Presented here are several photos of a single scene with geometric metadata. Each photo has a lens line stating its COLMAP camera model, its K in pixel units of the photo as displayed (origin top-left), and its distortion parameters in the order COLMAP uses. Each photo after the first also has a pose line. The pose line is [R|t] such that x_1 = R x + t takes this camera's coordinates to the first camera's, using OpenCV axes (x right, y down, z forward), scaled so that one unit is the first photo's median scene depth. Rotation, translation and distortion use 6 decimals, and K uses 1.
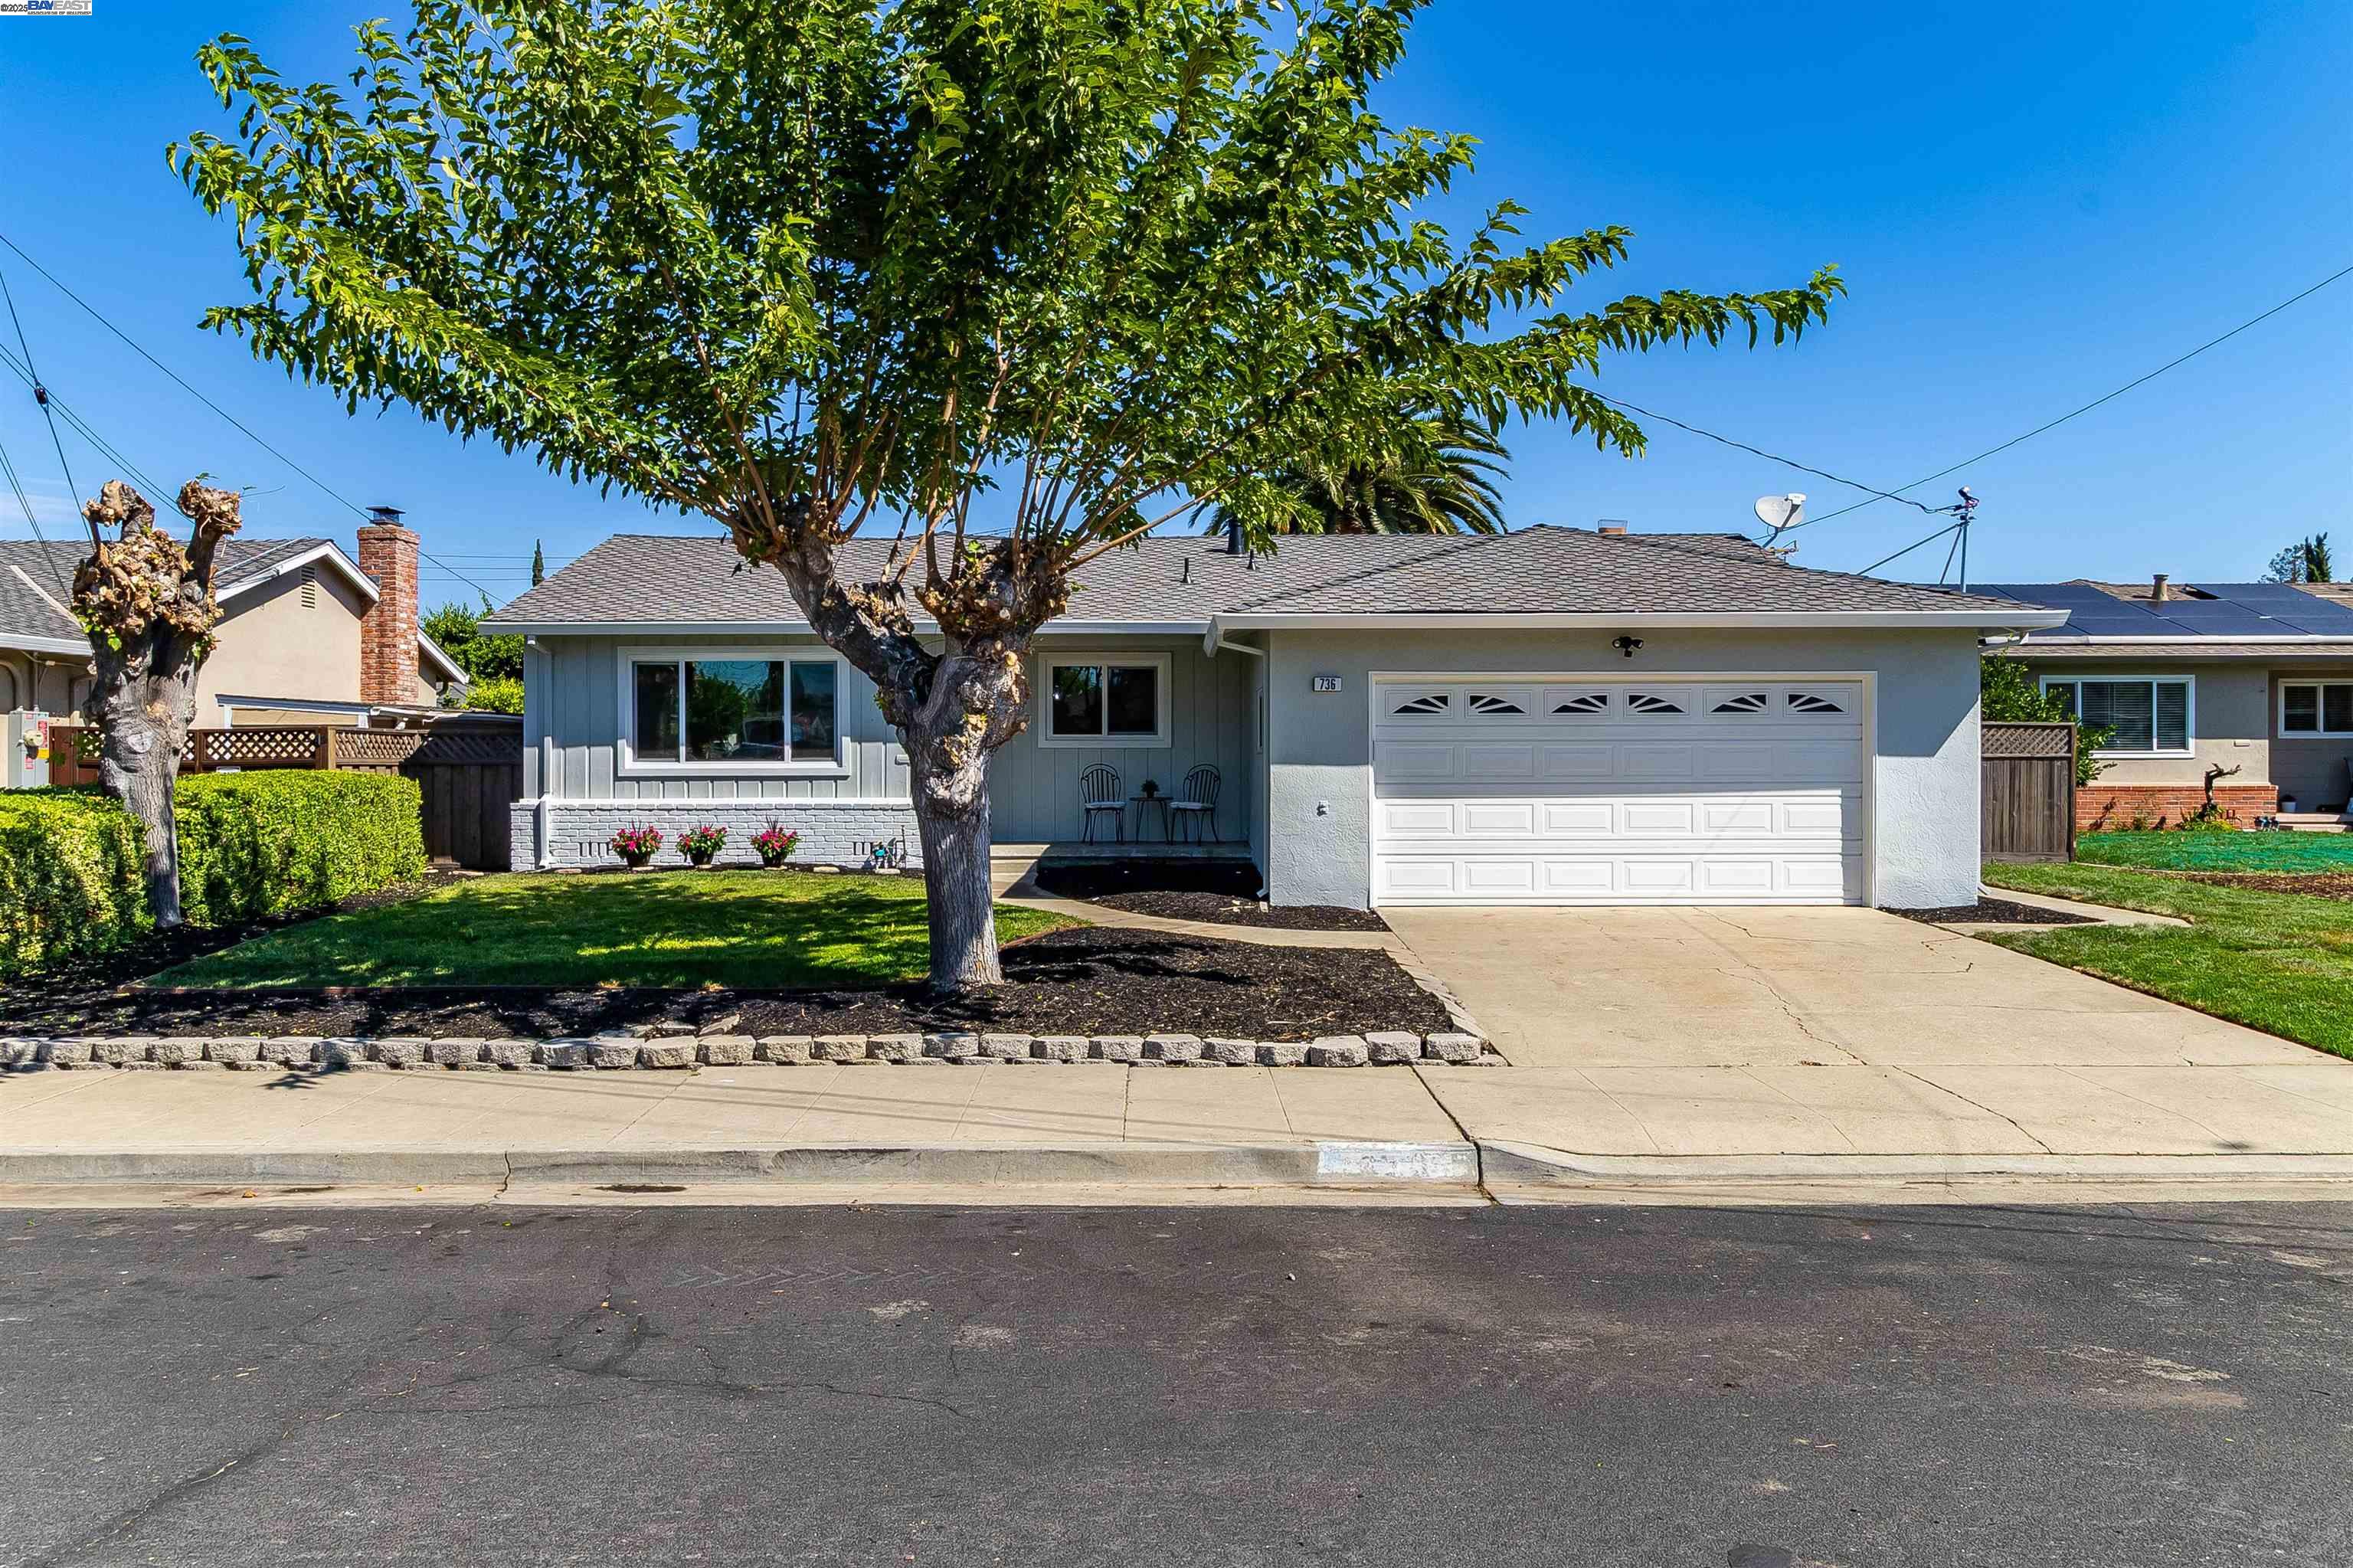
lens RADIAL K [[1484.1, 0, 1171.4], [0, 1484.1, 773.0], [0, 0, 1]] dist [0.003016, 0.001873]
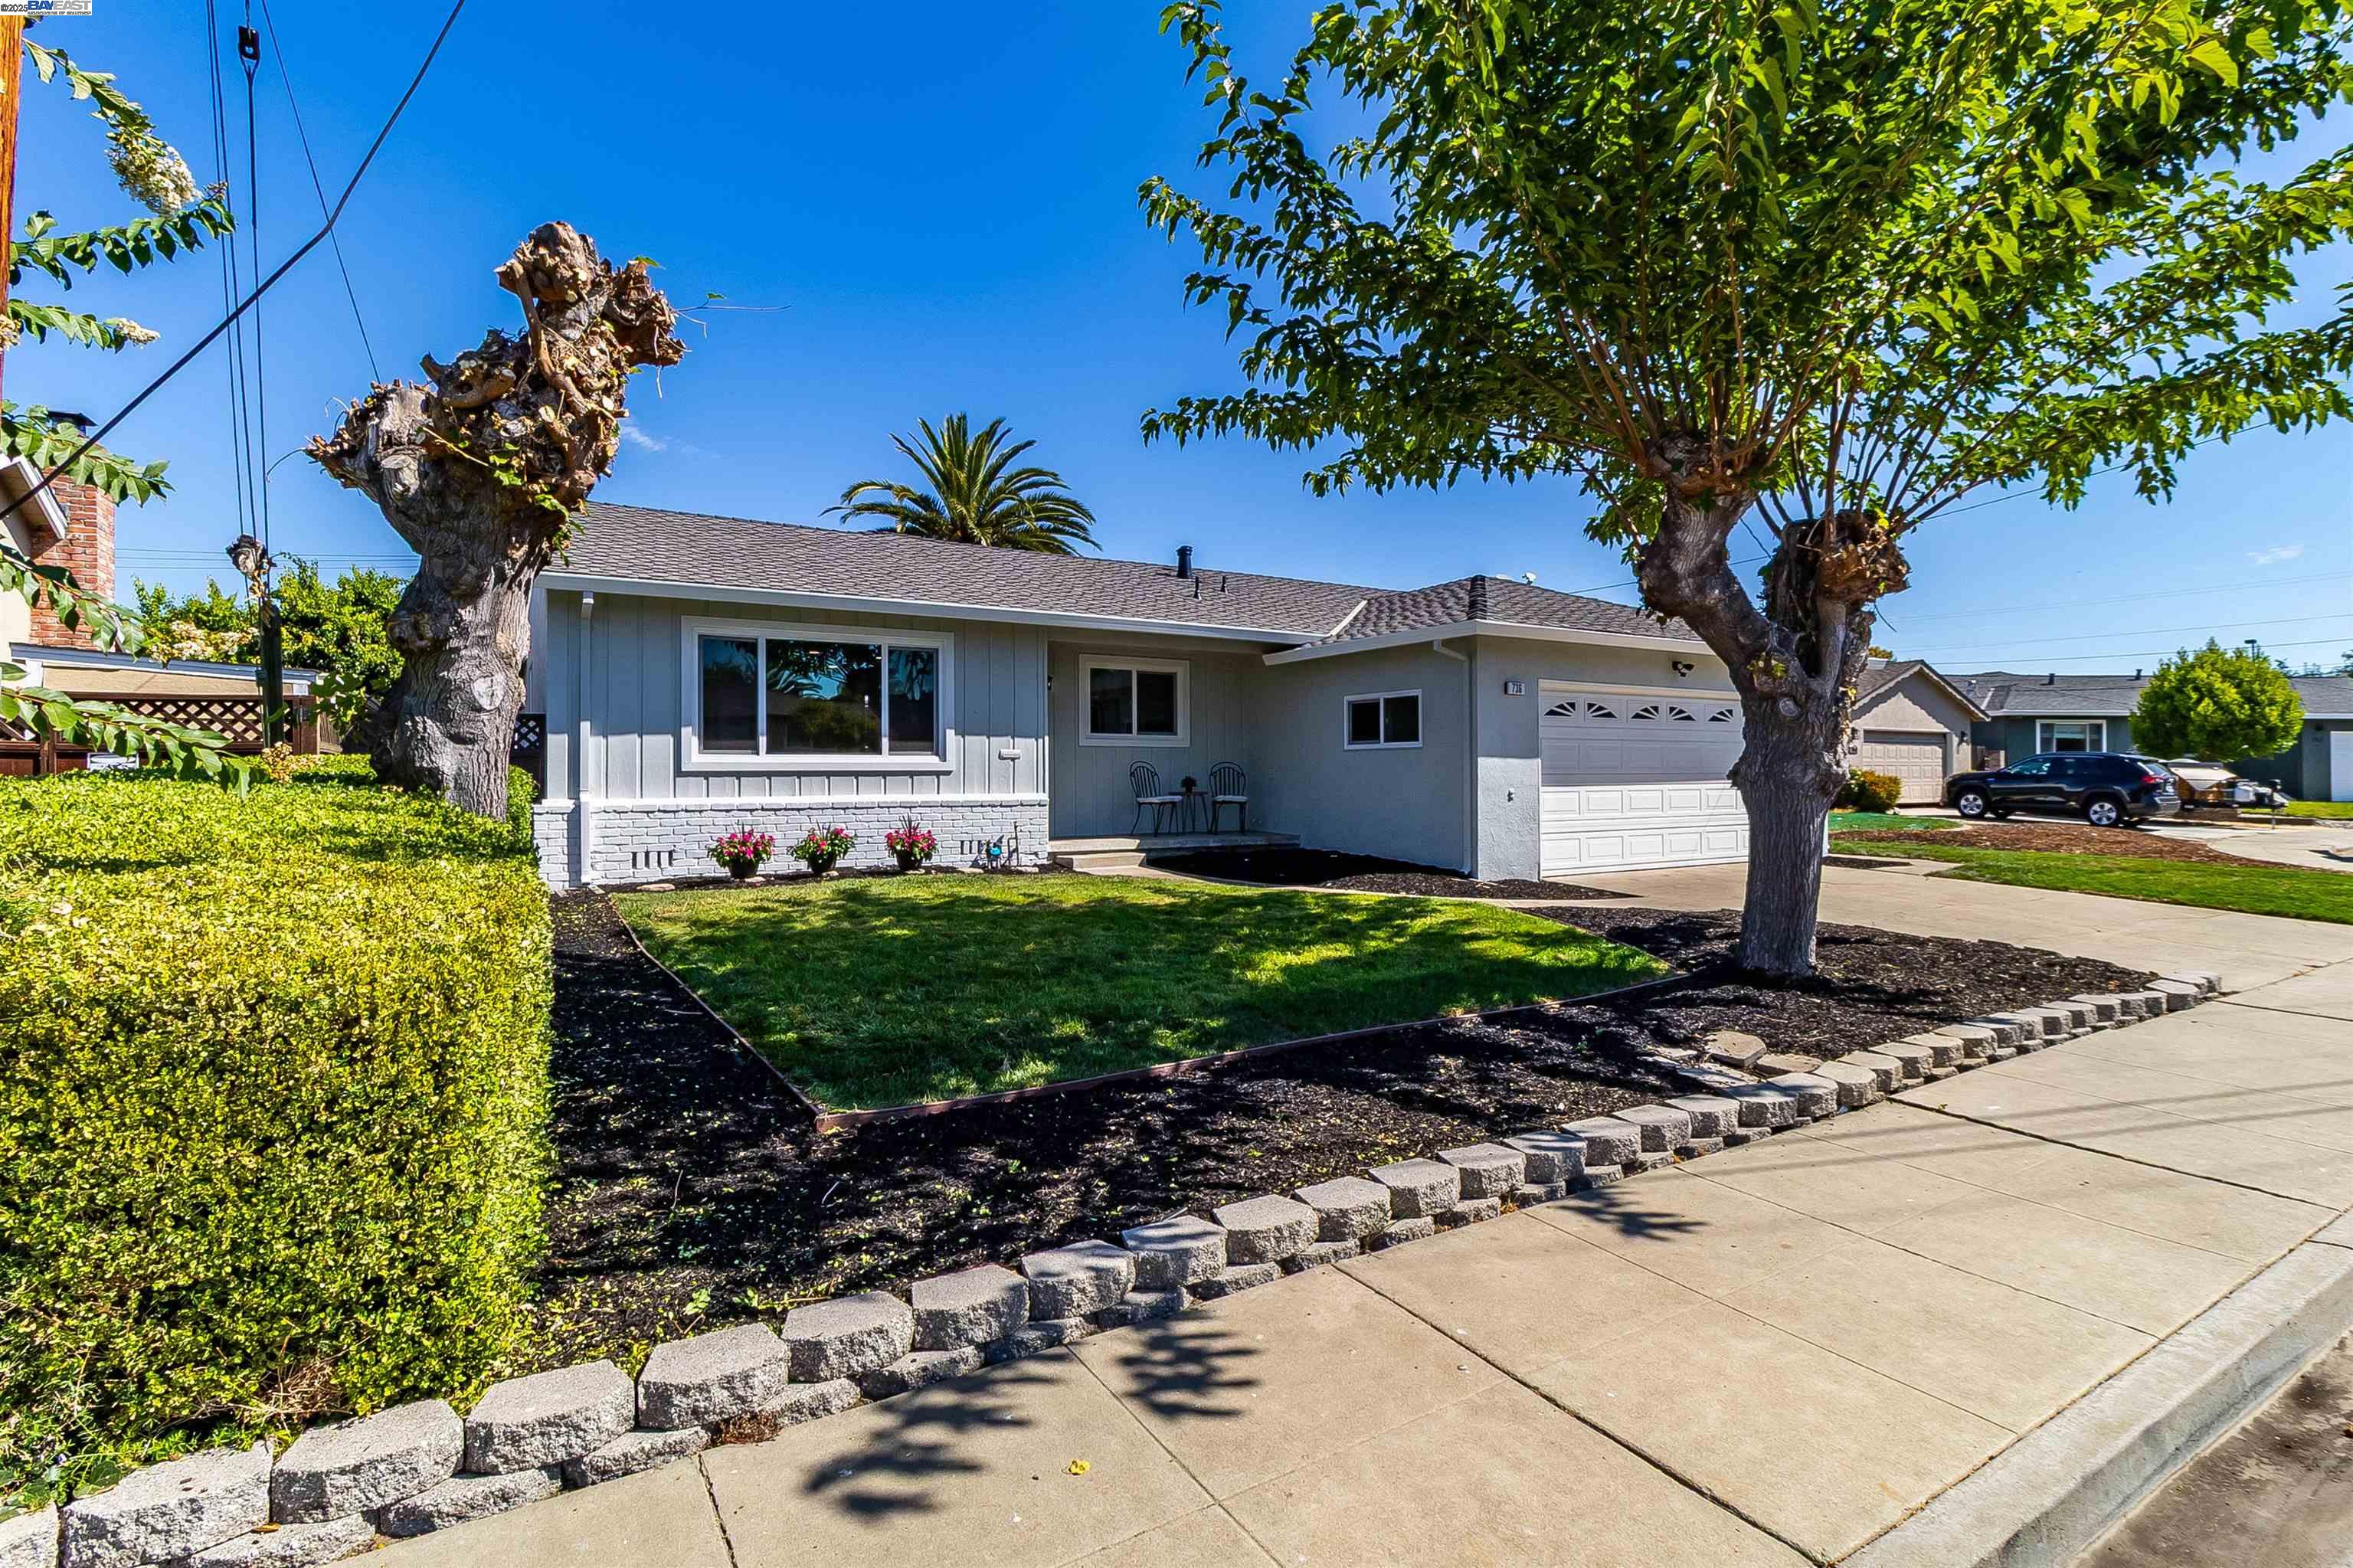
lens RADIAL K [[1100.6, 0, 1225.6], [0, 1100.6, 779.2], [0, 0, 1]] dist [-0.001922, -0.003850]
pose [[0.846377, -0.002772, 0.532576, -0.442959], [0.005747, 0.999976, -0.003929, 0.010938], [-0.532553, 0.006386, 0.846373, 0.316114]]
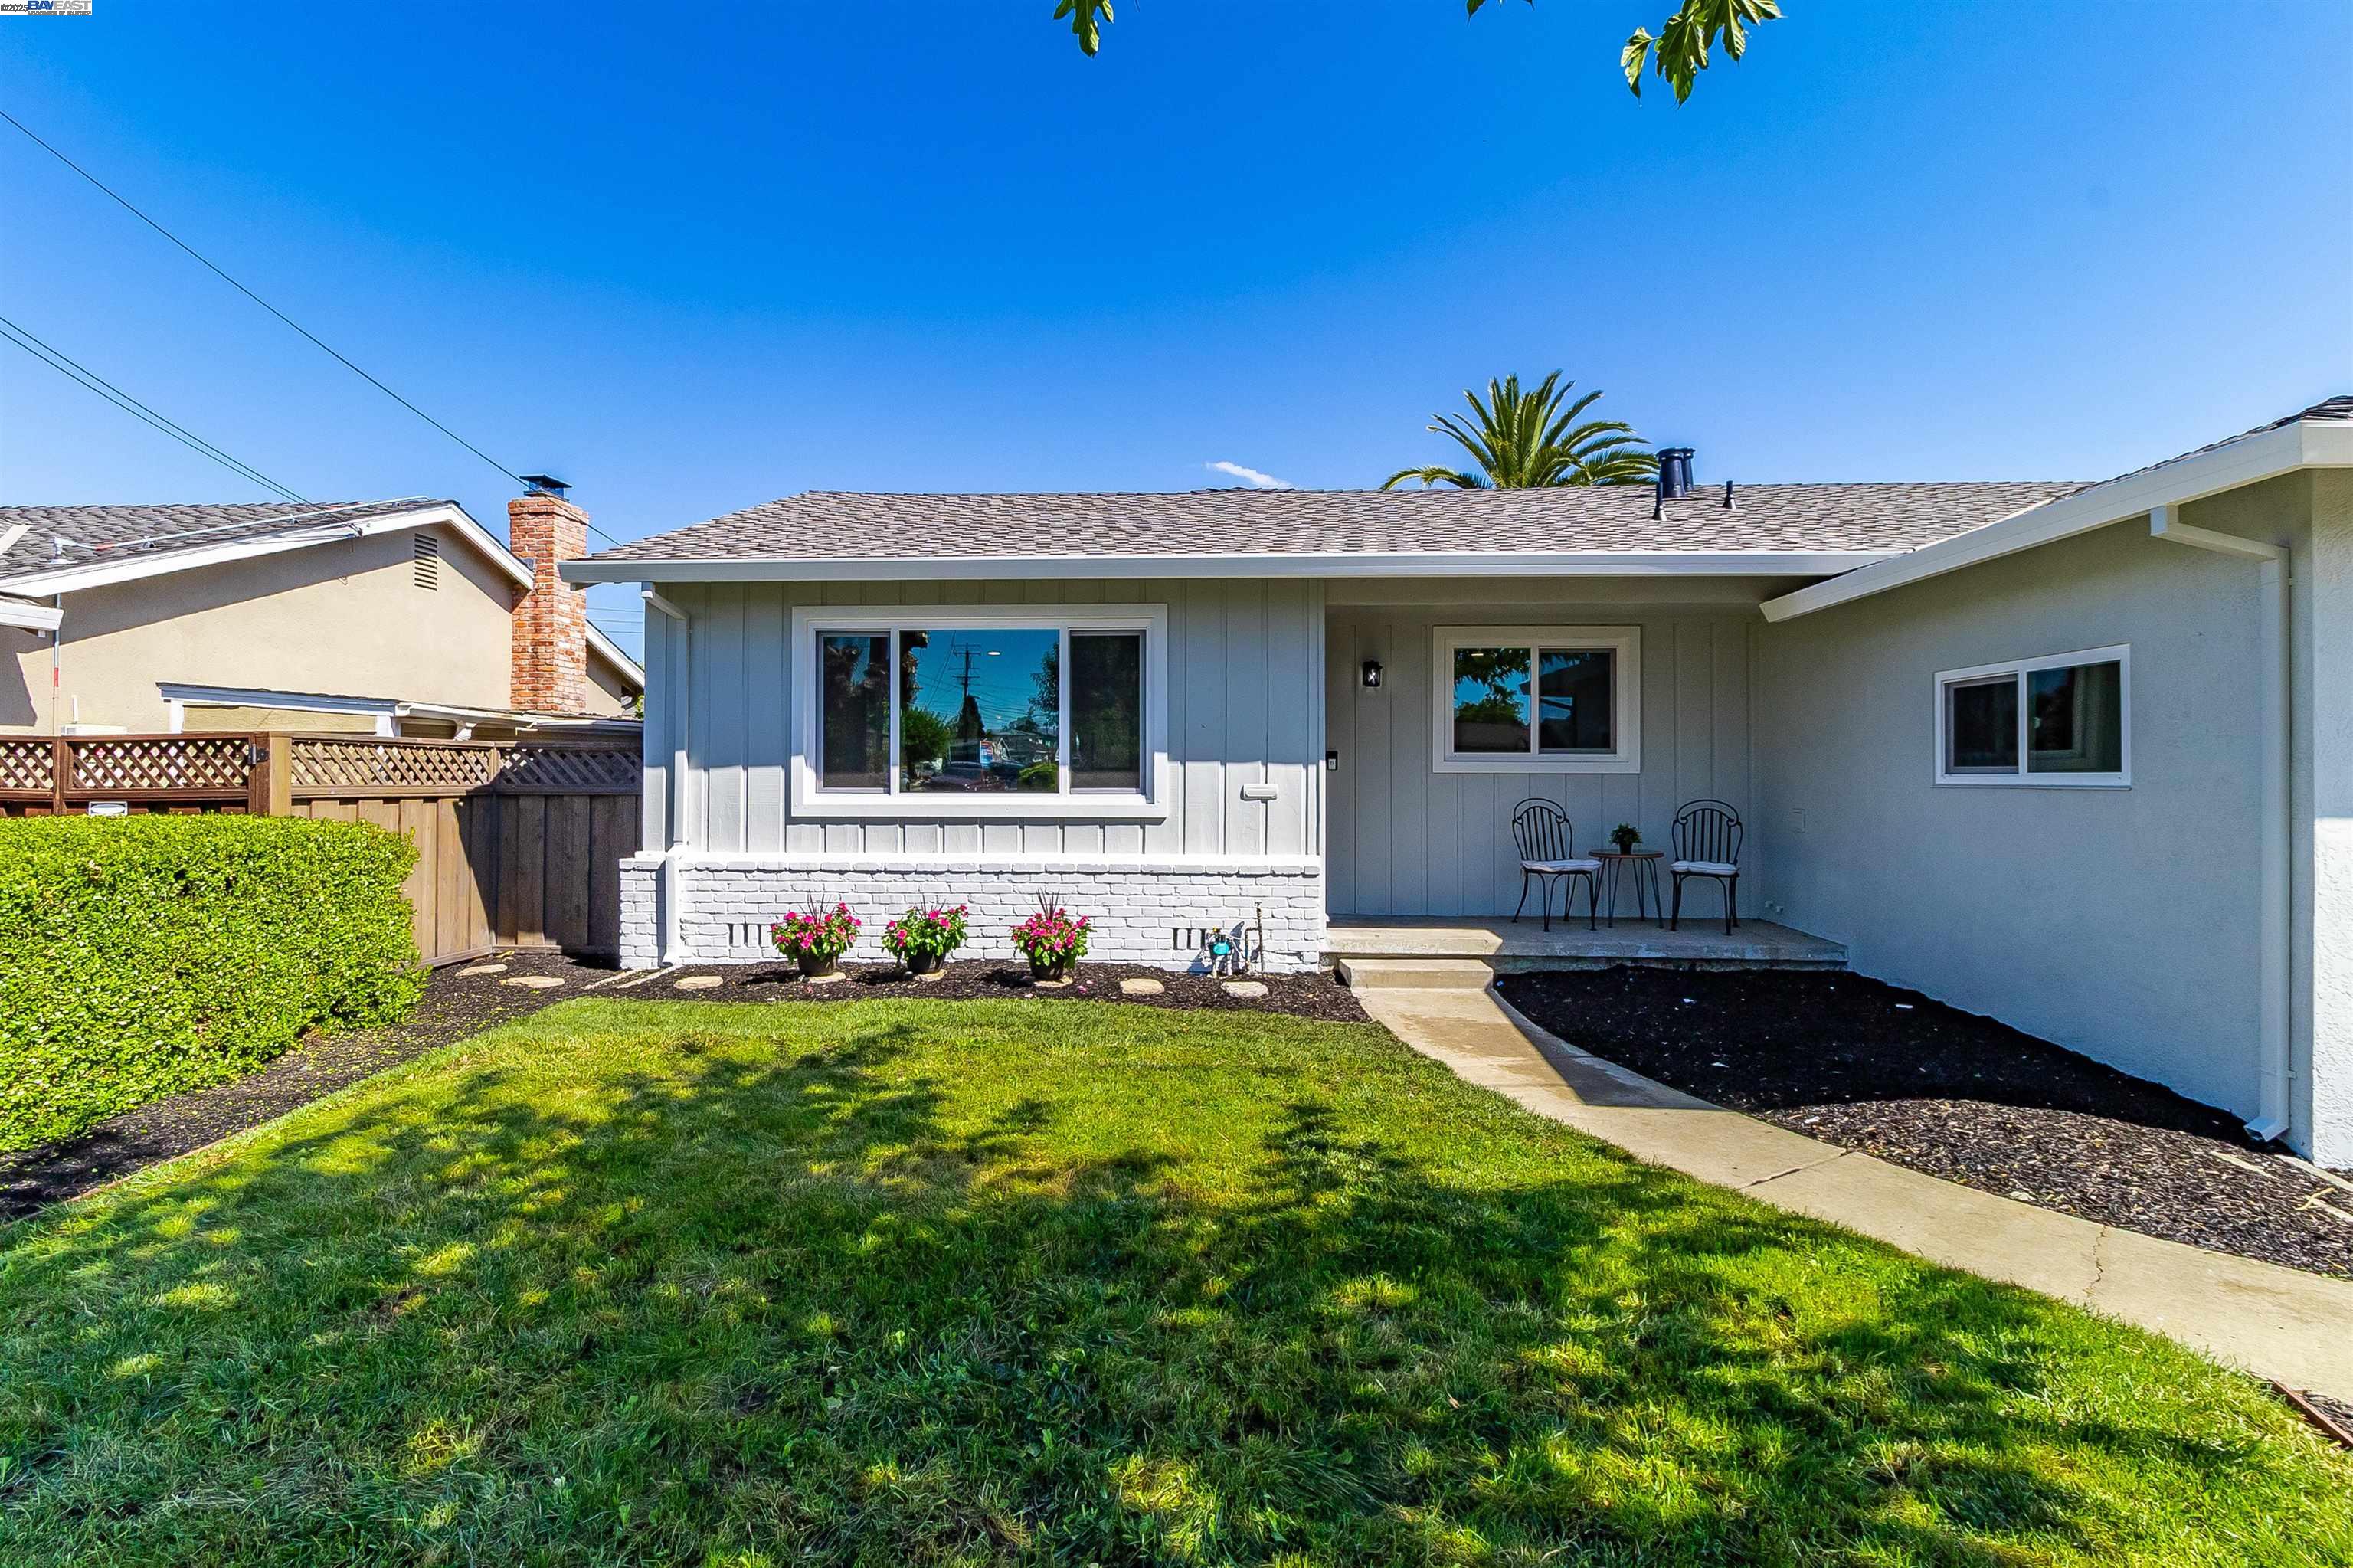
lens RADIAL K [[1100.6, 0, 1205.4], [0, 1100.6, 765.5], [0, 0, 1]] dist [-0.001922, -0.003850]
pose [[0.999003, 0.003794, -0.044473, -0.180690], [-0.004701, 0.999783, -0.020301, -0.010459], [0.044386, 0.020490, 0.998804, 0.550595]]
